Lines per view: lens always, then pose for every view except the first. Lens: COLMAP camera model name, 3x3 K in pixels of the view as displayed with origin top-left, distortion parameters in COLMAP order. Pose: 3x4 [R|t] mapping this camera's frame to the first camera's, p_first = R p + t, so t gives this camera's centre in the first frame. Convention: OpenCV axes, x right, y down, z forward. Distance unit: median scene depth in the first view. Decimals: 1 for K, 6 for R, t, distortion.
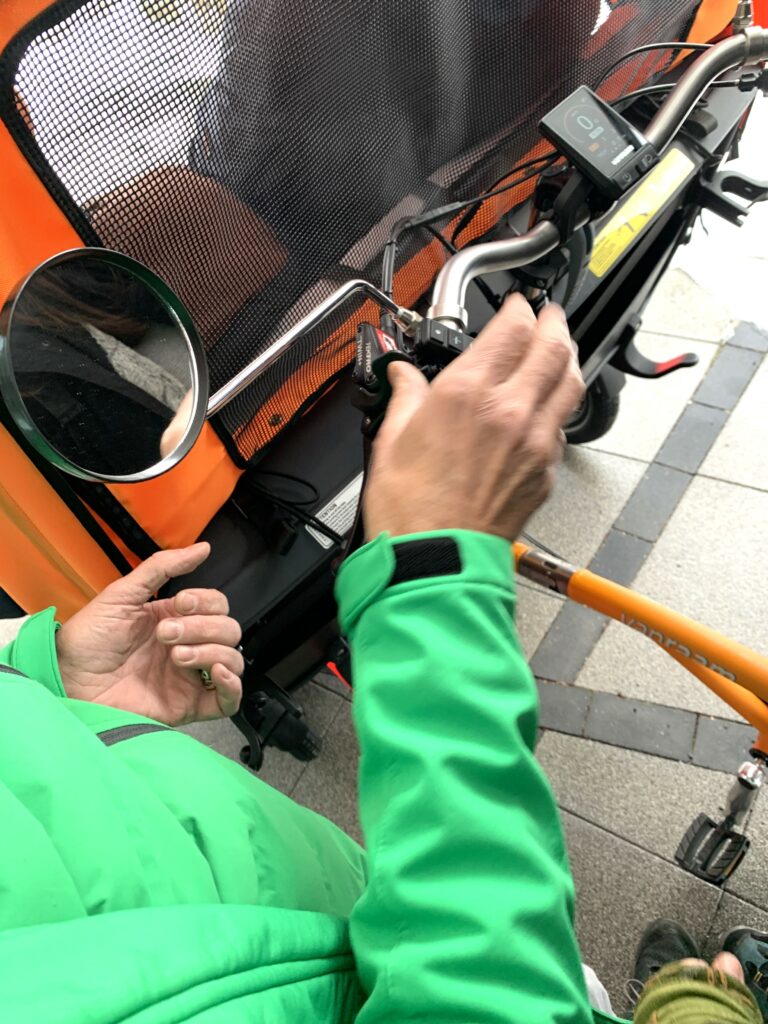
lens RADIAL K [[810.2, 0, 384.0], [0, 810.2, 512.0], [0, 0, 1]] dist [0.048014, -0.000298]
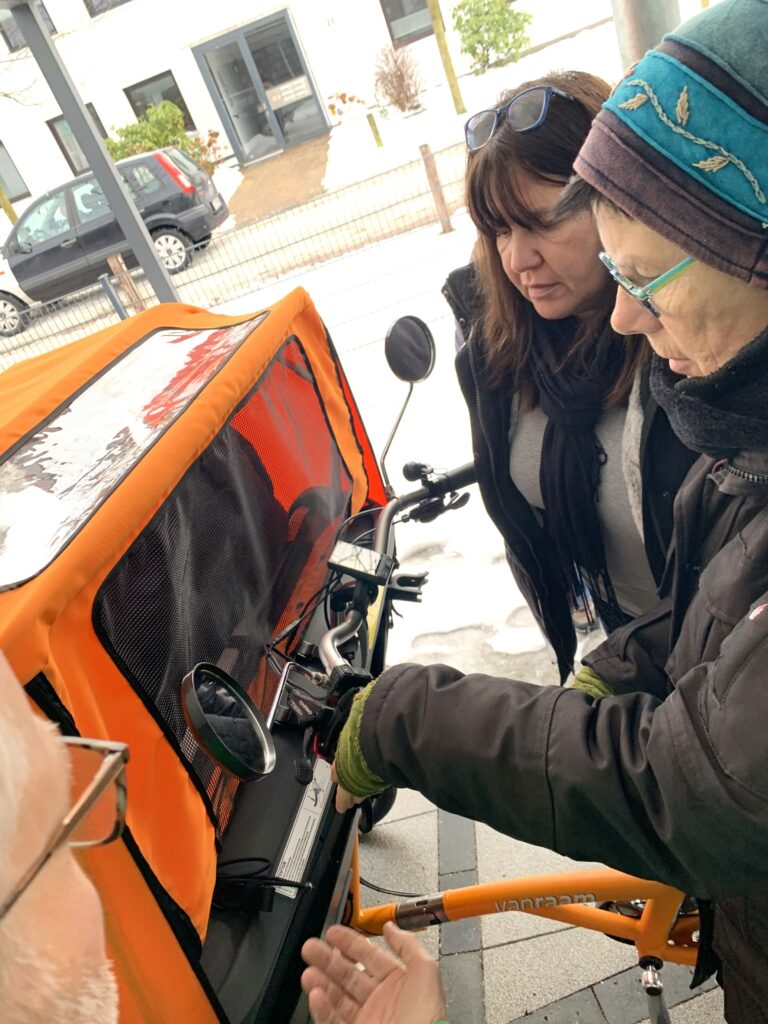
lens RADIAL K [[786.3, 0, 384.0], [0, 786.3, 512.0], [0, 0, 1]] dist [-0.000315, -0.000106]
pose [[0.853395, -0.275812, 0.442318, -0.213016], [0.472969, 0.766423, -0.434621, 0.119426], [-0.219129, 0.580106, 0.784512, -0.213722]]
